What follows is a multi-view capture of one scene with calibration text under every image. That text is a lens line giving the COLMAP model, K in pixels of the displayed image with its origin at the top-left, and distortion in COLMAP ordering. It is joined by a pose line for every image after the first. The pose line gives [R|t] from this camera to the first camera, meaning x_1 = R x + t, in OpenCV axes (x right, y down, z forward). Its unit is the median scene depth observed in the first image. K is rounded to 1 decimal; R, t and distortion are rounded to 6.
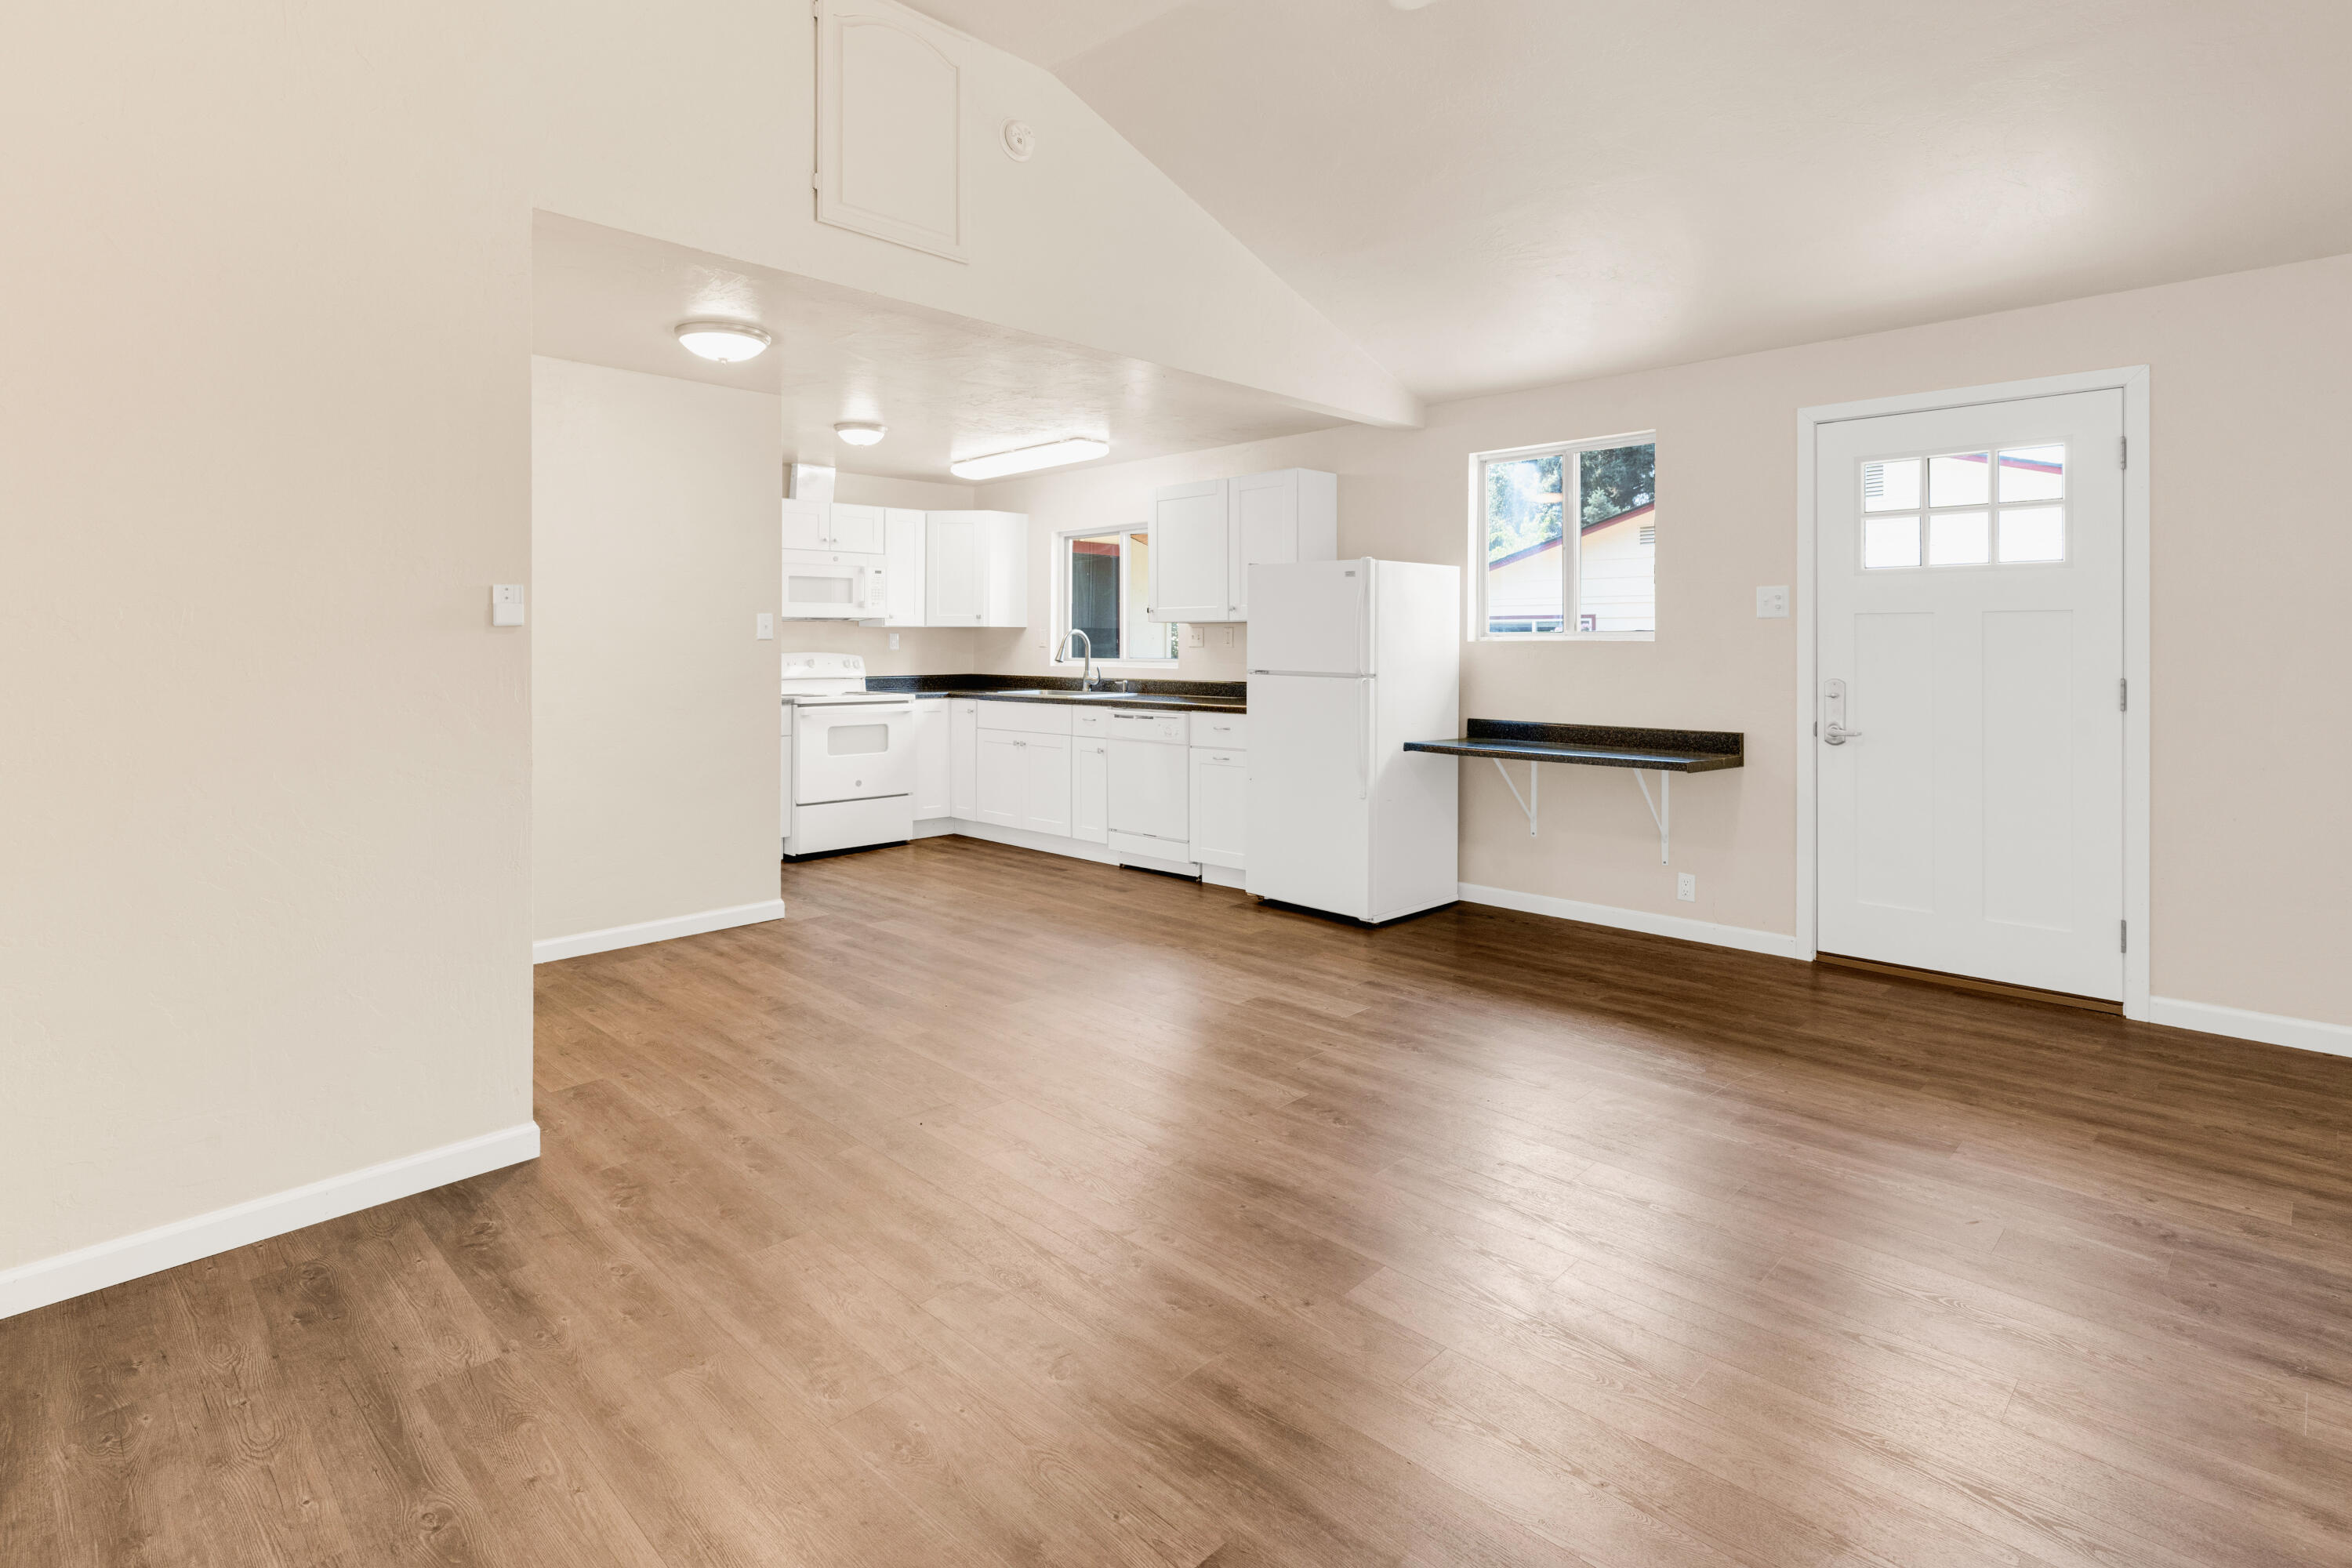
lens RADIAL K [[1135.3, 0, 1178.9], [0, 1135.3, 639.6], [0, 0, 1]] dist [0.004909, 0.000722]
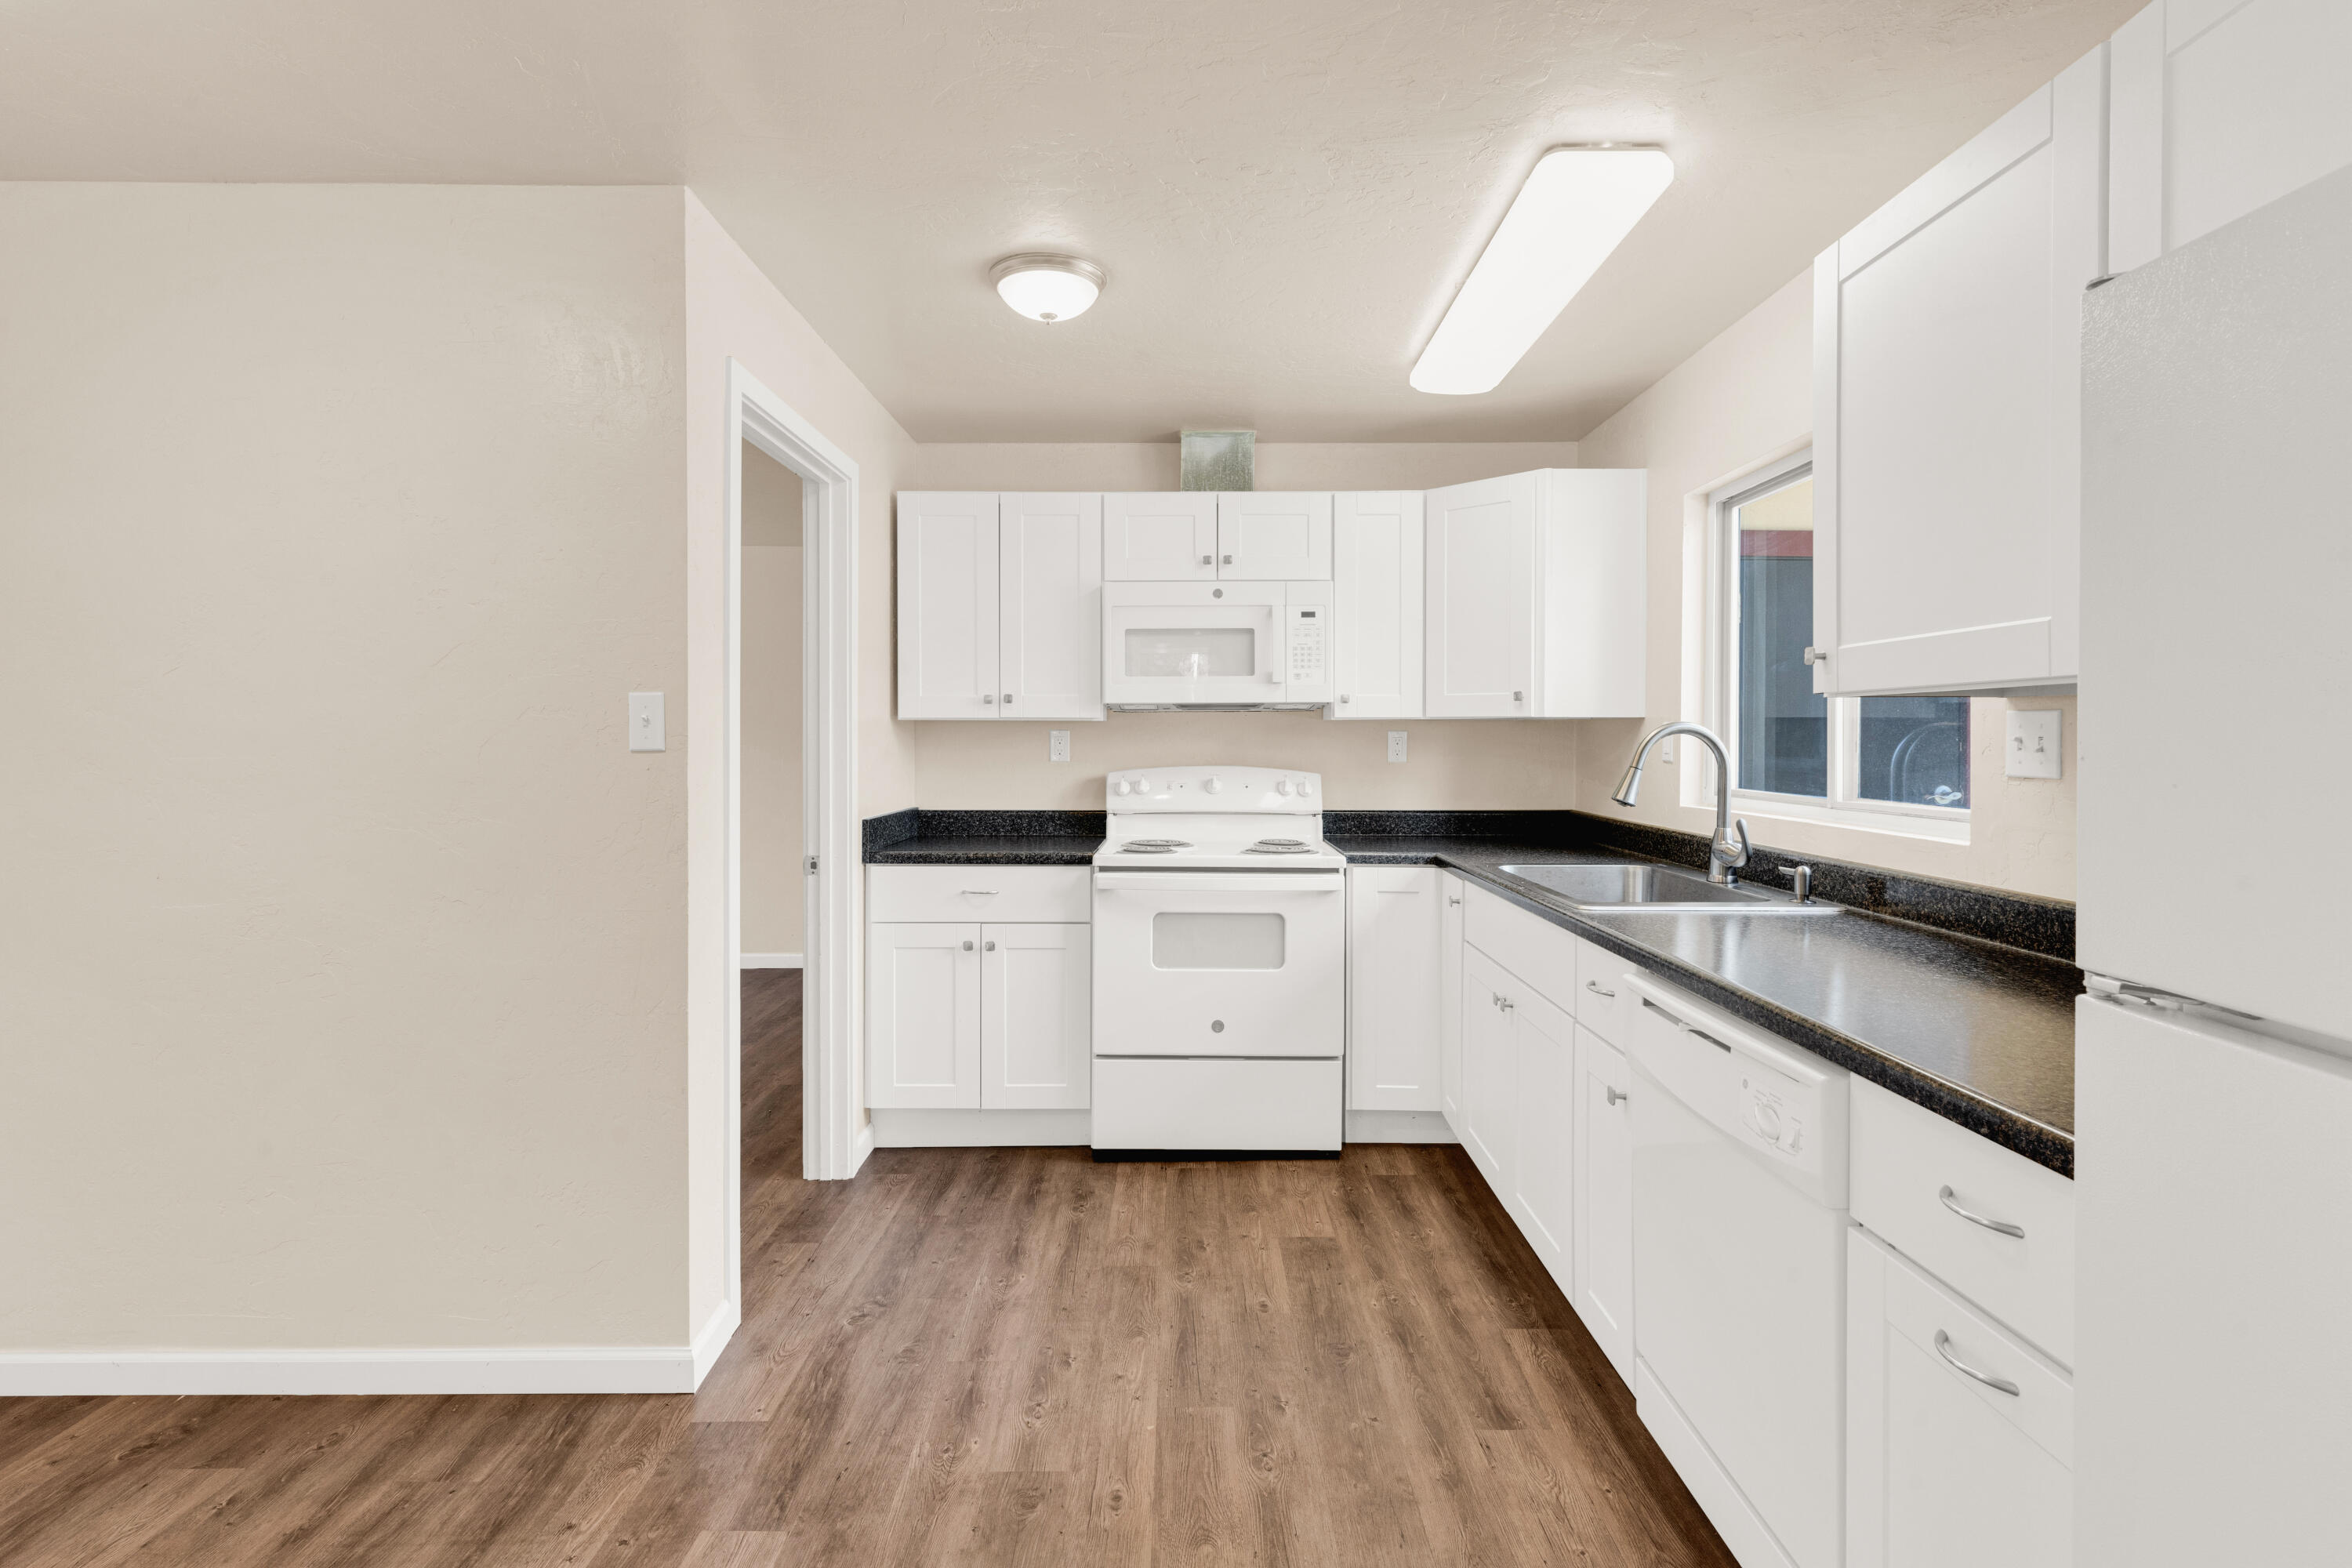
lens RADIAL K [[1135.3, 0, 1179.1], [0, 1135.3, 747.4], [0, 0, 1]] dist [0.004909, 0.000722]
pose [[0.697727, 0.005594, -0.716342, 0.067886], [0.002590, 0.999943, 0.010331, -0.004244], [0.716359, -0.009064, 0.697673, 0.605506]]
